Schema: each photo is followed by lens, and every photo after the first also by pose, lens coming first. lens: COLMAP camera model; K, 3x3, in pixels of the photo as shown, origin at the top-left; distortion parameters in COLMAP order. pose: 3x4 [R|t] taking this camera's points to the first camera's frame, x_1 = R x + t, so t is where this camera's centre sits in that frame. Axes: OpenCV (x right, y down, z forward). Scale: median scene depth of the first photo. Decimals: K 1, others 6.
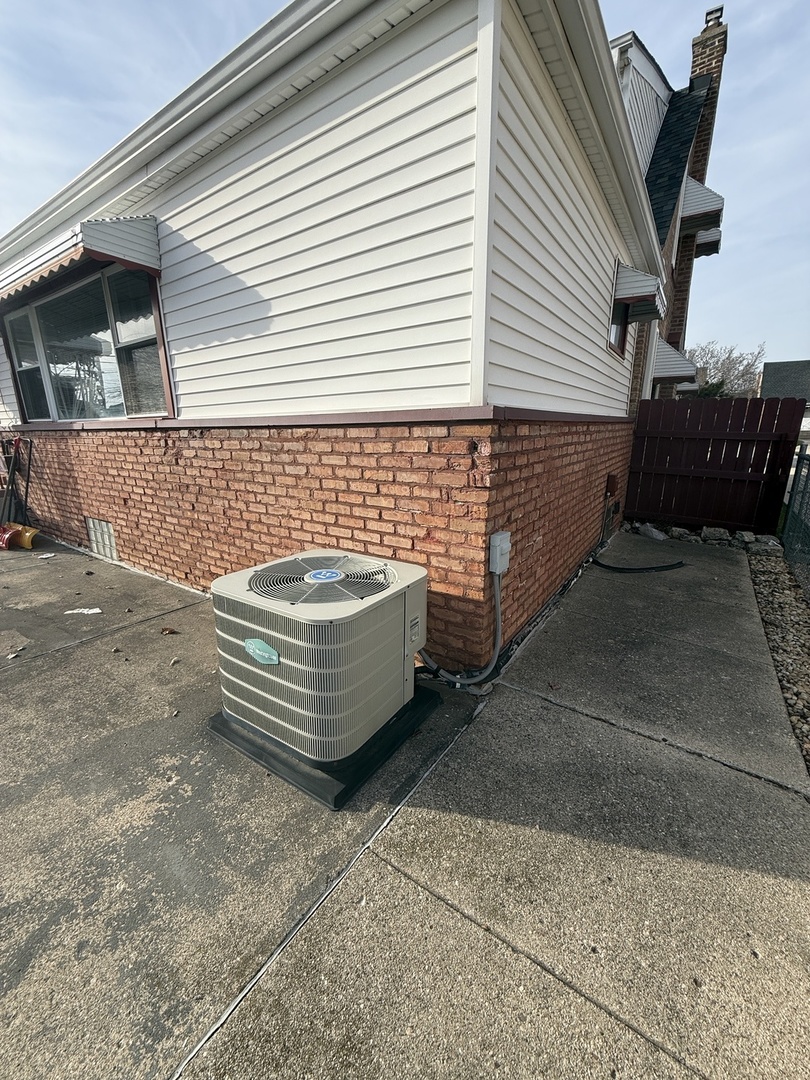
lens RADIAL K [[430.5, 0, 403.9], [0, 430.5, 544.1], [0, 0, 1]] dist [-0.001542, 0.000792]
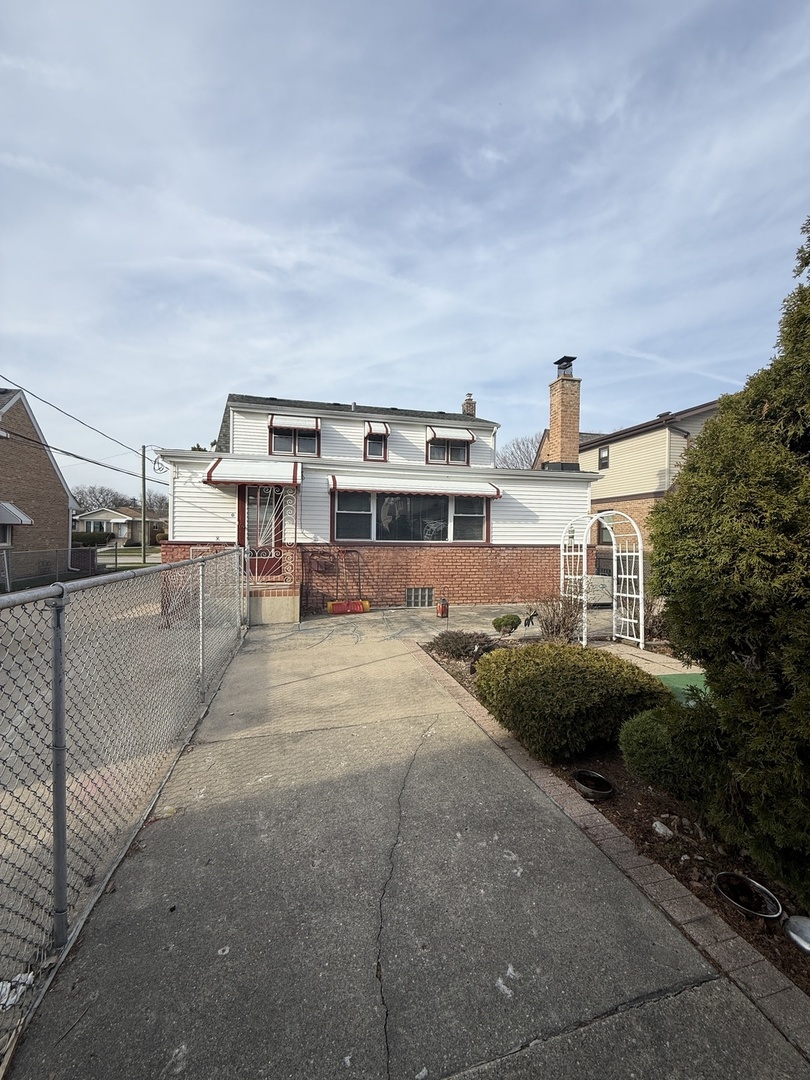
lens RADIAL K [[430.5, 0, 406.1], [0, 430.5, 538.0], [0, 0, 1]] dist [-0.001542, 0.000792]
pose [[0.666511, 0.014787, 0.745349, -3.478907], [0.180771, 0.966758, -0.180831, 0.106517], [-0.723246, 0.255263, 0.641682, -0.514914]]
